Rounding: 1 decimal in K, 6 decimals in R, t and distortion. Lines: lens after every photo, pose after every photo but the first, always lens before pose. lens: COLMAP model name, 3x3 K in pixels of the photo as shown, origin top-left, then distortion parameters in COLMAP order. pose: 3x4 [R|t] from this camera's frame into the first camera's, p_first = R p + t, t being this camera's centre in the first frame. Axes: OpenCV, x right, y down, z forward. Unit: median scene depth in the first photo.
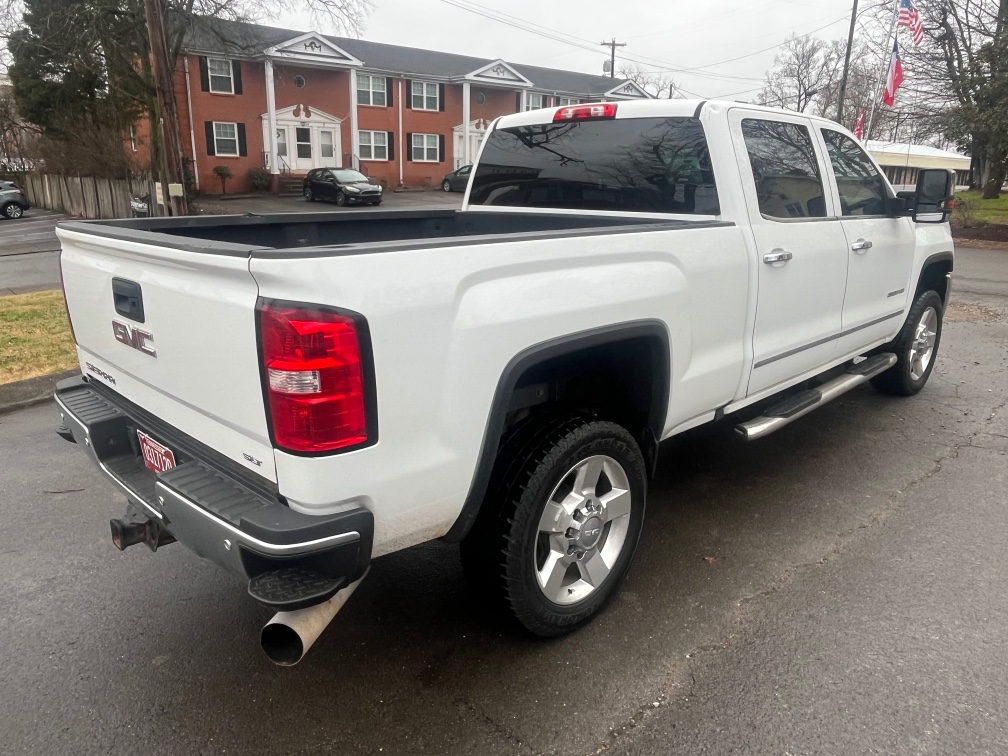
lens RADIAL K [[709.5, 0, 505.4], [0, 709.5, 380.1], [0, 0, 1]] dist [-0.001752, -0.004572]
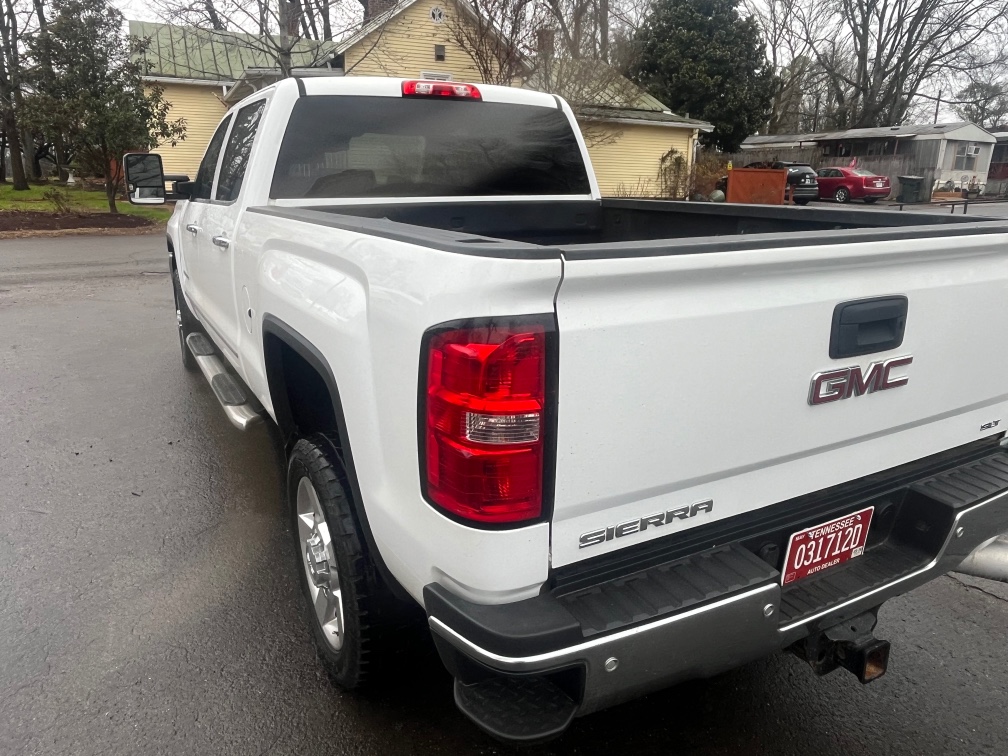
lens RADIAL K [[709.5, 0, 498.7], [0, 709.5, 376.2], [0, 0, 1]] dist [-0.001752, -0.004572]
pose [[0.285024, -0.264029, 0.921439, -1.526171], [0.260313, 0.946506, 0.190690, -0.349779], [-0.922496, 0.185511, 0.338508, 1.316040]]
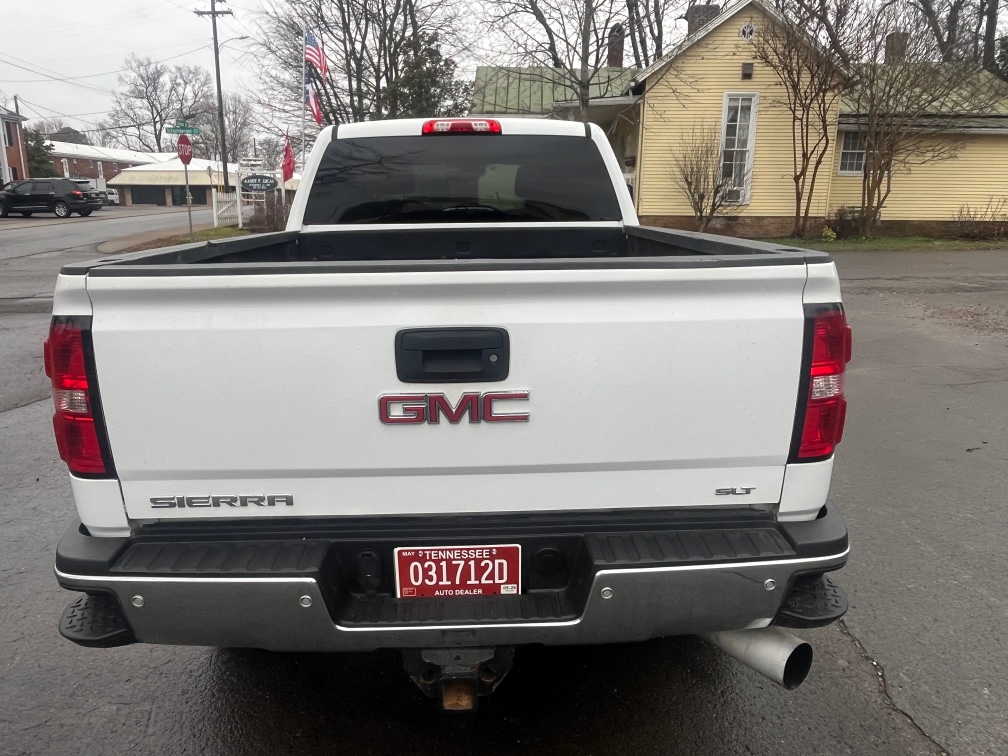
lens RADIAL K [[709.5, 0, 495.8], [0, 709.5, 380.1], [0, 0, 1]] dist [-0.001752, -0.004572]
pose [[0.687924, -0.189663, 0.700563, -1.184762], [0.210625, 0.975882, 0.057375, -0.143649], [-0.694549, 0.108087, 0.711280, 0.557702]]
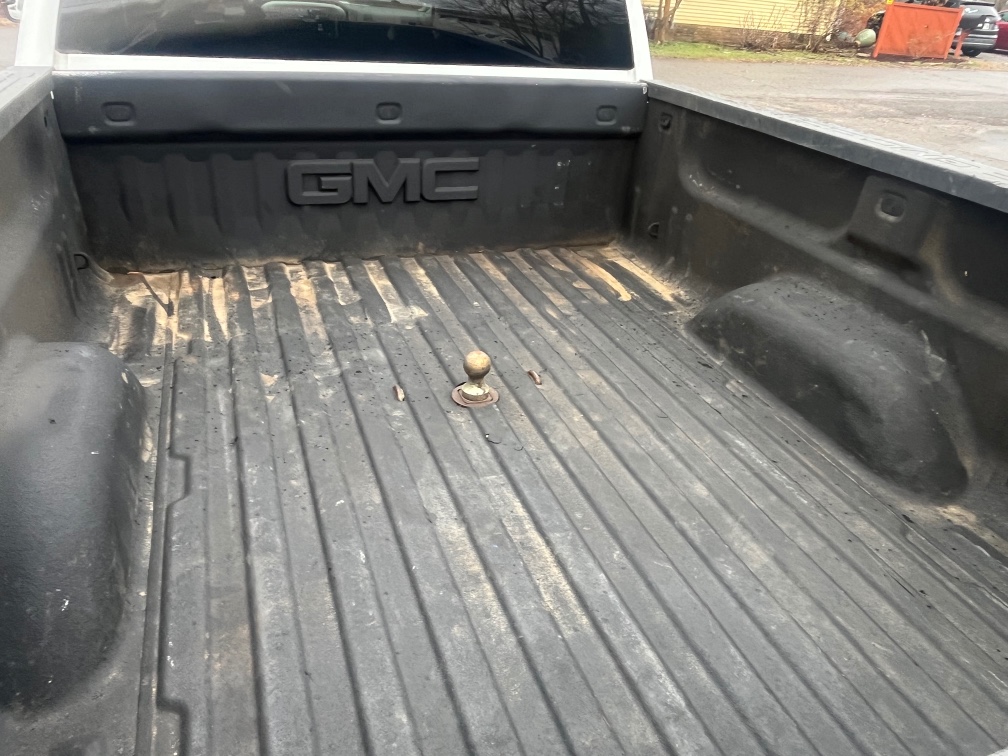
lens RADIAL K [[709.5, 0, 494.0], [0, 709.5, 380.0], [0, 0, 1]] dist [-0.001752, -0.004572]
pose [[0.429802, -0.426175, 0.796018, -0.804592], [0.185393, 0.904471, 0.384138, -0.416584], [-0.883685, -0.017527, 0.467753, 1.287654]]
